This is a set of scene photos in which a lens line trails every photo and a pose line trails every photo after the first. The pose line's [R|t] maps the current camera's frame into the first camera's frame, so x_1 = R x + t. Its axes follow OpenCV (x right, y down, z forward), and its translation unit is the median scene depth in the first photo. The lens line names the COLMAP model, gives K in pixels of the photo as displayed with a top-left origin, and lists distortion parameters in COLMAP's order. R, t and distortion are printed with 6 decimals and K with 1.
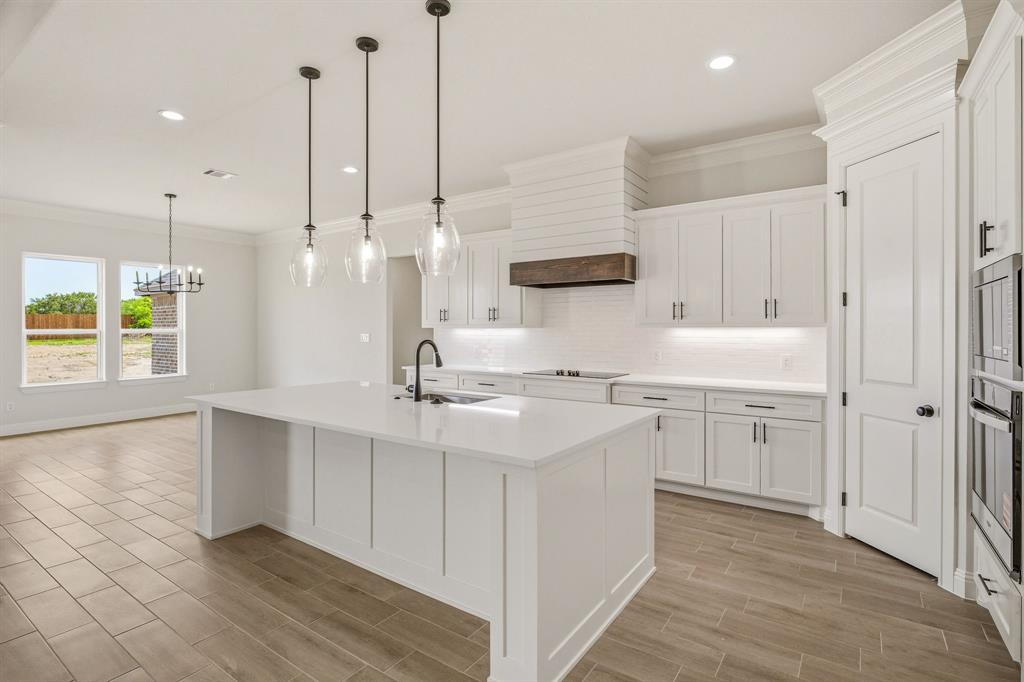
lens RADIAL K [[499.1, 0, 509.6], [0, 499.1, 336.8], [0, 0, 1]] dist [-0.010828, 0.000305]
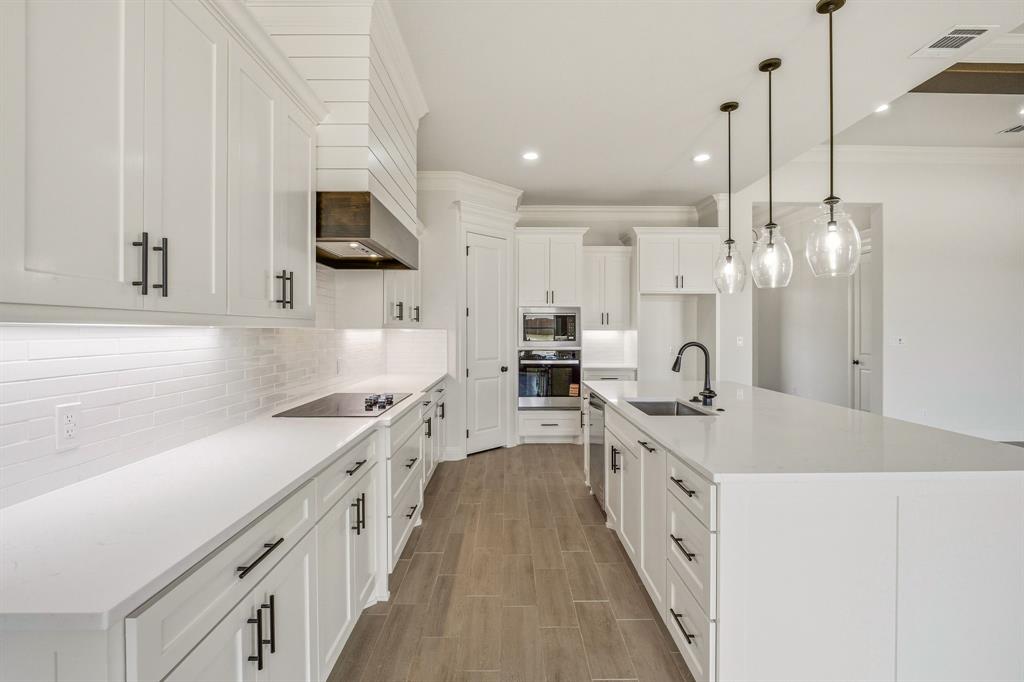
lens RADIAL K [[483.4, 0, 512.2], [0, 483.4, 334.6], [0, 0, 1]] dist [-0.010632, -0.000339]
pose [[-0.589439, -0.008758, 0.807765, -0.619459], [0.011451, 0.999750, 0.019195, -0.026937], [-0.807731, 0.020564, -0.589192, 1.602326]]
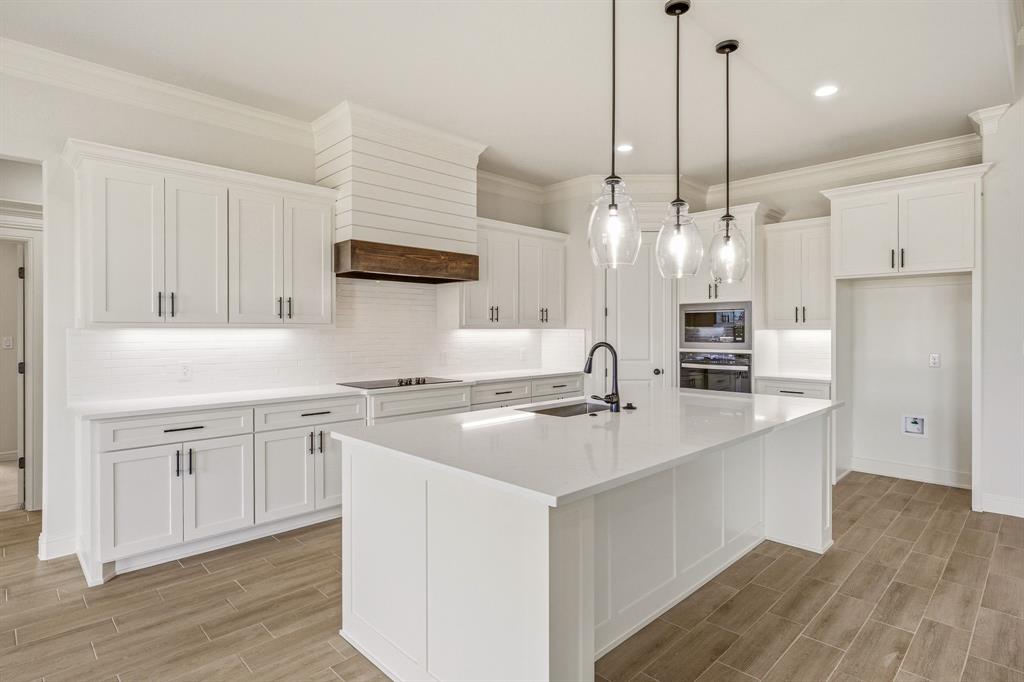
lens RADIAL K [[534.7, 0, 514.4], [0, 534.7, 336.2], [0, 0, 1]] dist [0.004359, -0.000436]
pose [[0.178383, -0.013283, 0.983871, -0.989376], [0.015775, 0.999819, 0.010638, -0.016239], [-0.983835, 0.013623, 0.178561, 0.864228]]
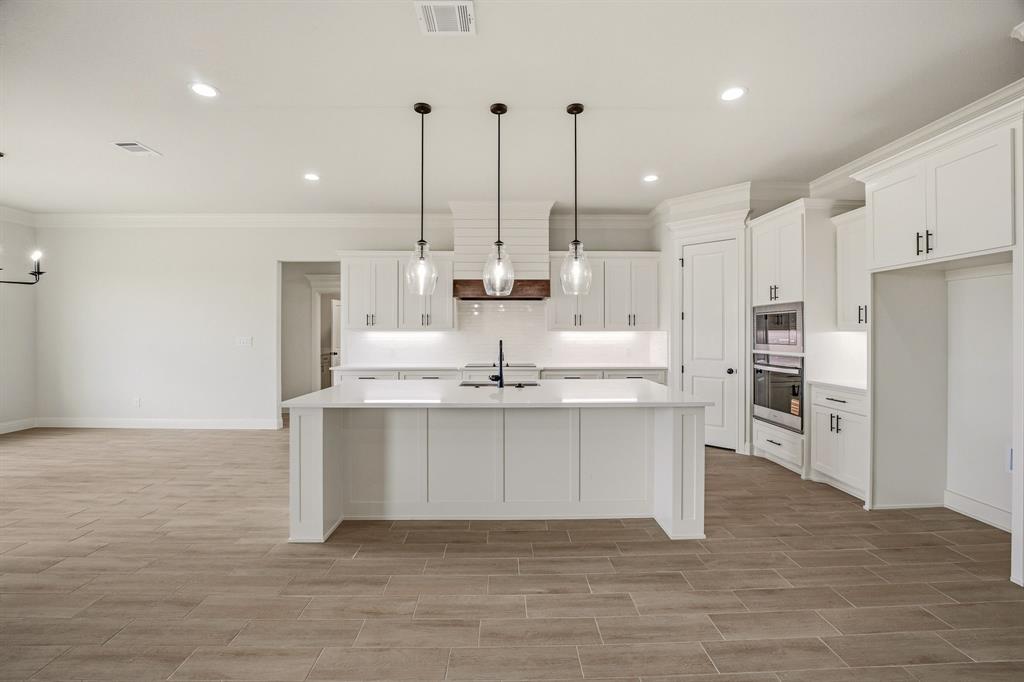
lens RADIAL K [[423.1, 0, 510.3], [0, 423.1, 335.8], [0, 0, 1]] dist [-0.025106, 0.001320]
pose [[0.807725, -0.003888, 0.589546, -0.697476], [0.008174, 0.999956, -0.004606, 0.001141], [-0.589502, 0.008539, 0.807721, 0.084167]]
